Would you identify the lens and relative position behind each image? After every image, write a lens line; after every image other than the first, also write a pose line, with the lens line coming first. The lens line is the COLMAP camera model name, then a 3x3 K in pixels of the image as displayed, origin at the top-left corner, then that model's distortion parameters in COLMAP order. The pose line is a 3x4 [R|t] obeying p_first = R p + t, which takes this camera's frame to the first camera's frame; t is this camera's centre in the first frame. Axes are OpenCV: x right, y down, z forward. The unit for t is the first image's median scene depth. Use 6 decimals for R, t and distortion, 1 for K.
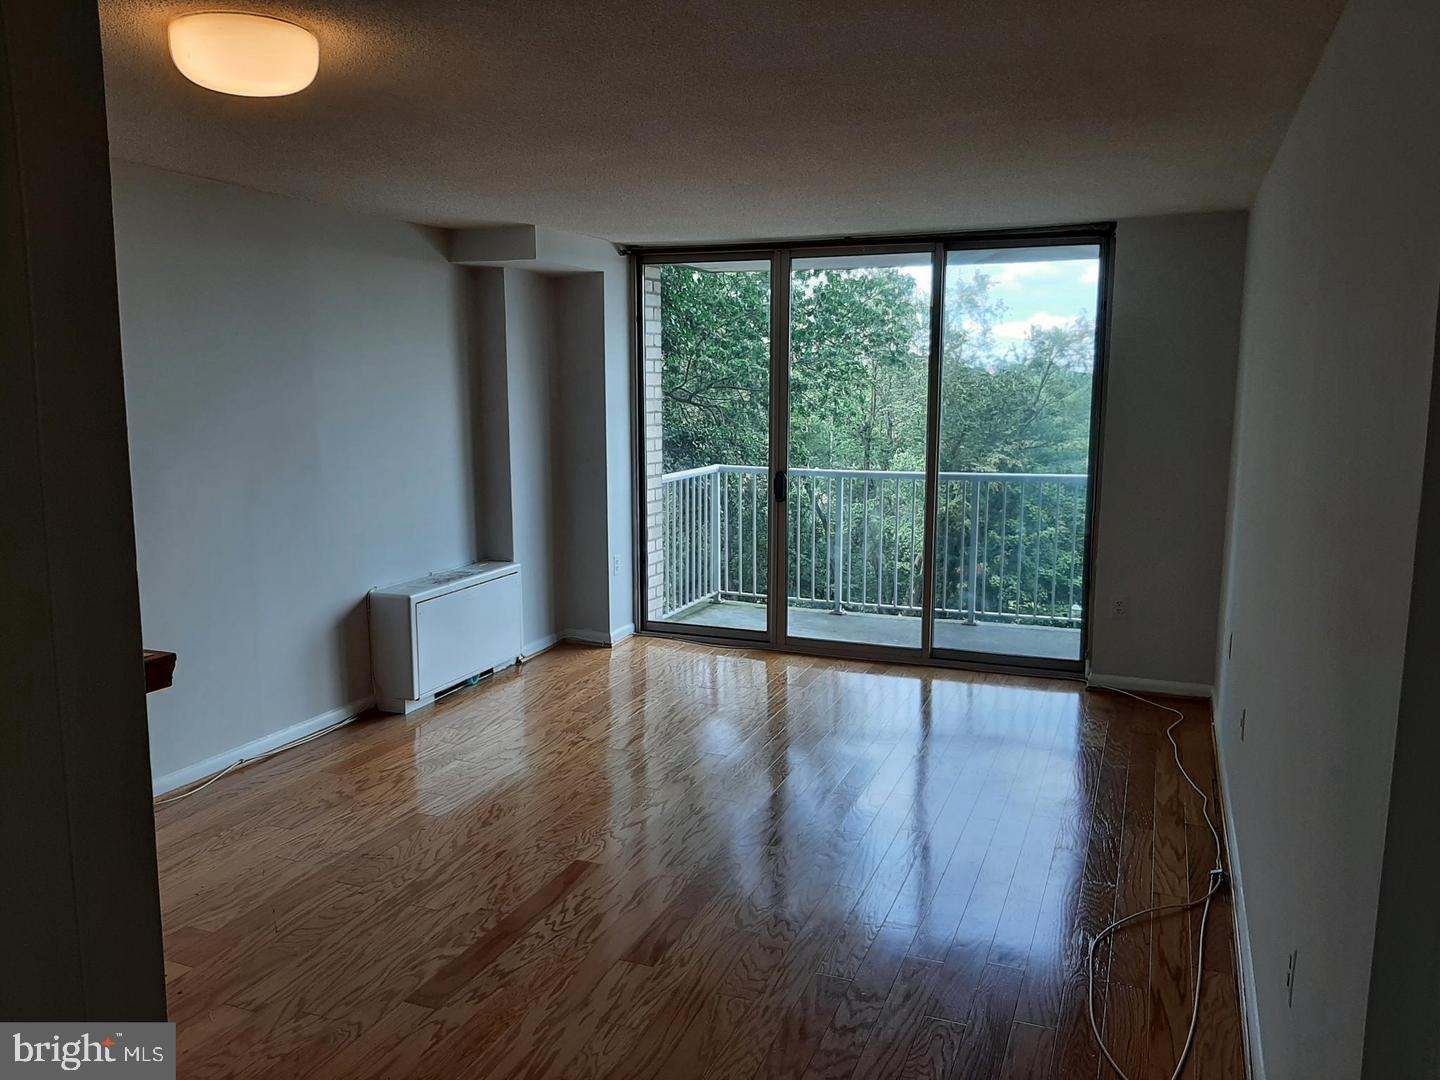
lens RADIAL K [[1126.4, 0, 722.0], [0, 1126.4, 548.4], [0, 0, 1]] dist [0.086668, -0.155397]
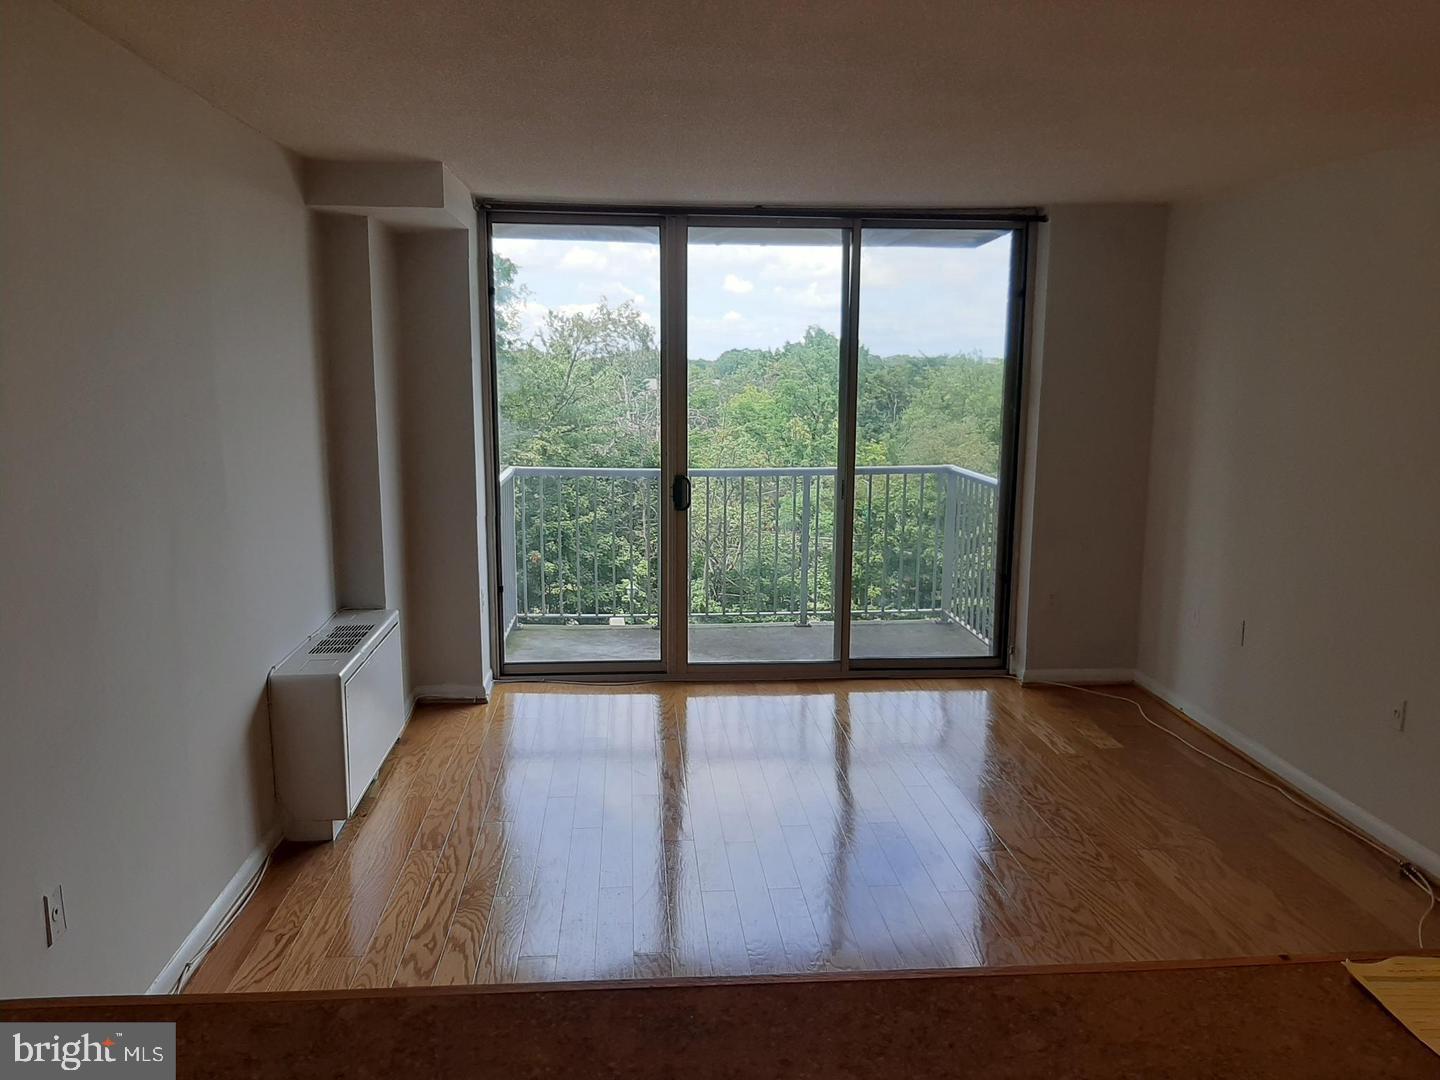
lens RADIAL K [[1126.4, 0, 722.0], [0, 1126.4, 548.4], [0, 0, 1]] dist [0.086668, -0.155397]
pose [[0.895178, -0.068139, 0.440469, -0.317306], [0.062280, 0.997672, 0.027763, -0.035707], [-0.441336, 0.002580, 0.897338, 0.220876]]
